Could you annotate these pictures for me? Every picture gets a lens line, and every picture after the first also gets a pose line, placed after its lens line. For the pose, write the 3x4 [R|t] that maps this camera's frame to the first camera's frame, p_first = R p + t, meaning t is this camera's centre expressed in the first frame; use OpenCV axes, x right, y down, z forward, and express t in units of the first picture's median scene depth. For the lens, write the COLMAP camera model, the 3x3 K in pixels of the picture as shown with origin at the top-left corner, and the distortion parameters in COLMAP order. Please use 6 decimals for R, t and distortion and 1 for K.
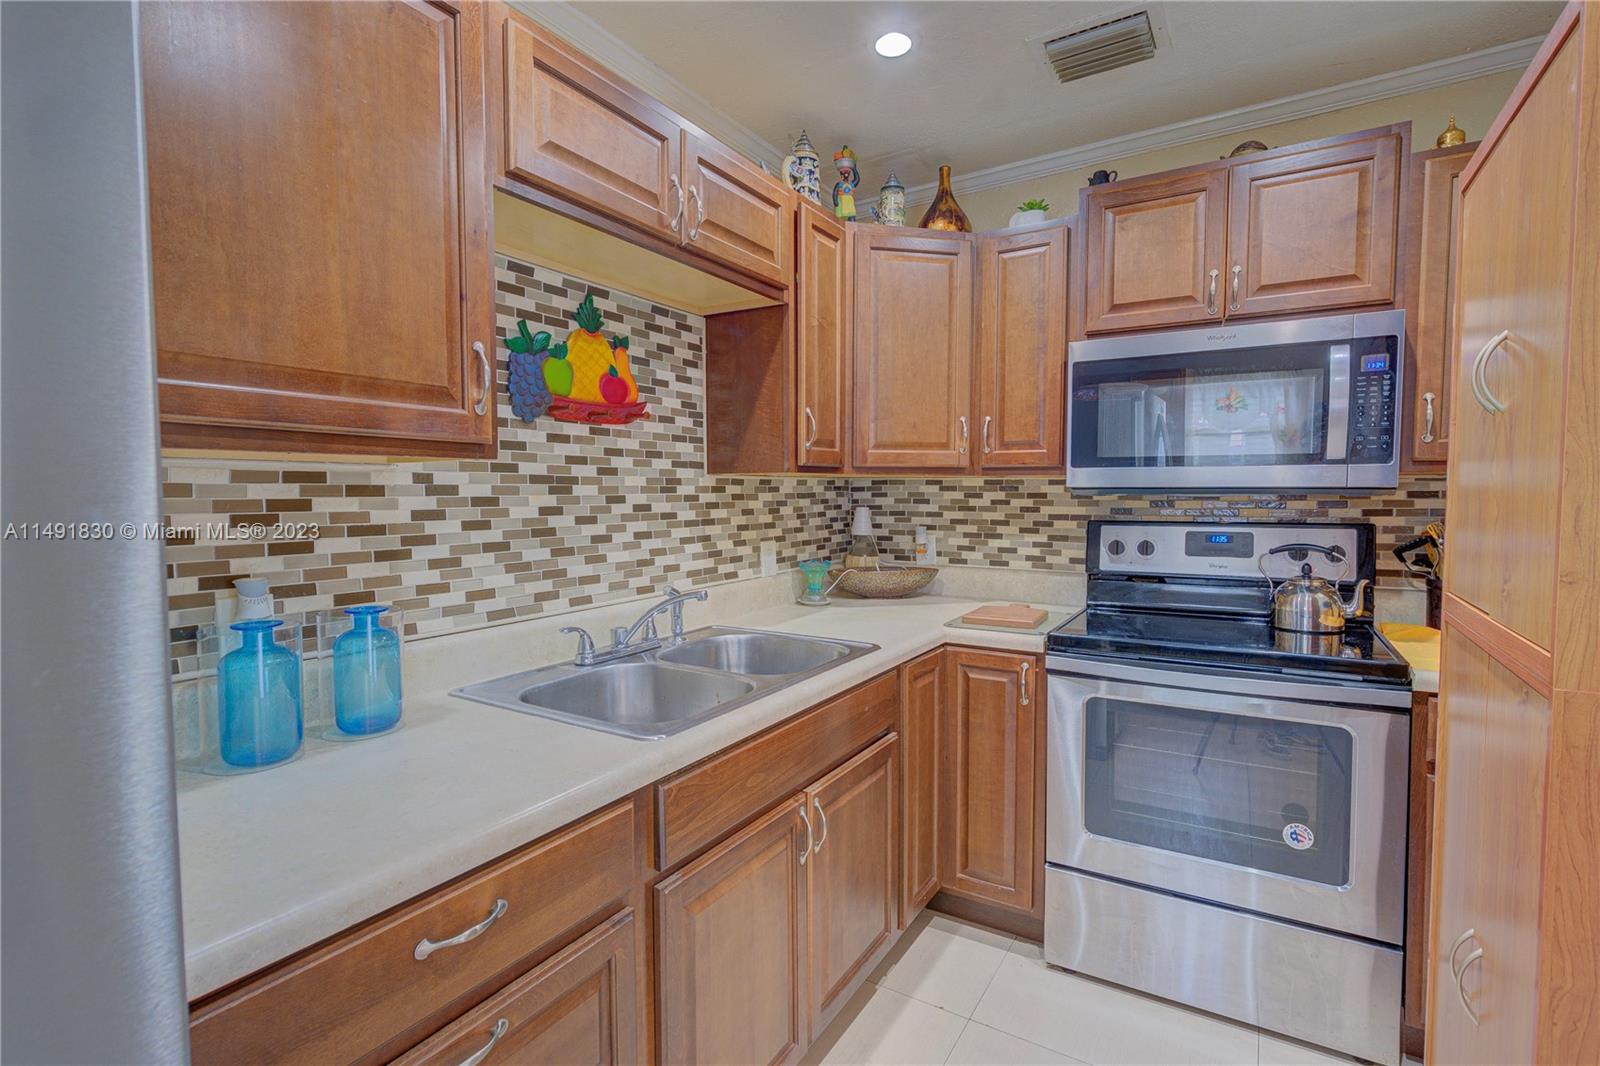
lens RADIAL K [[746.3, 0, 797.3], [0, 746.3, 529.5], [0, 0, 1]] dist [0.001222, -0.000853]
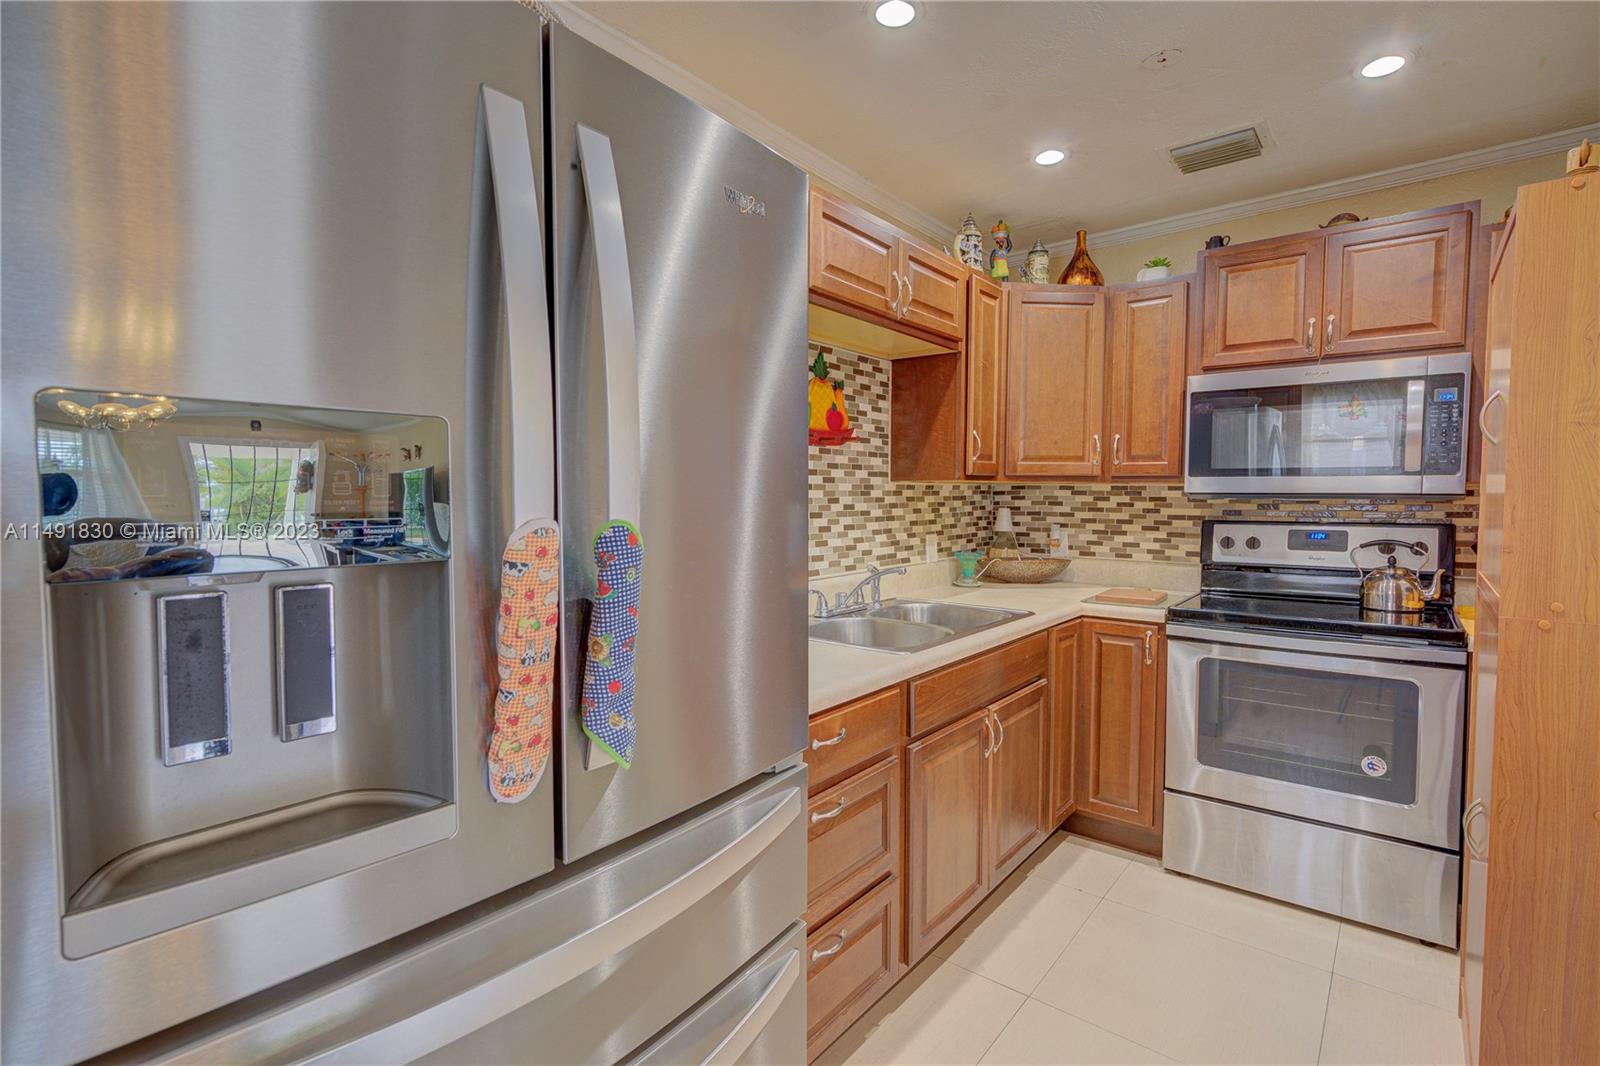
lens RADIAL K [[746.3, 0, 797.3], [0, 746.3, 529.5], [0, 0, 1]] dist [0.001222, -0.000853]
pose [[0.991892, 0.010249, -0.126671, -0.121339], [-0.010699, 0.999939, -0.002866, 0.015391], [0.126633, 0.004198, 0.991941, -0.316214]]
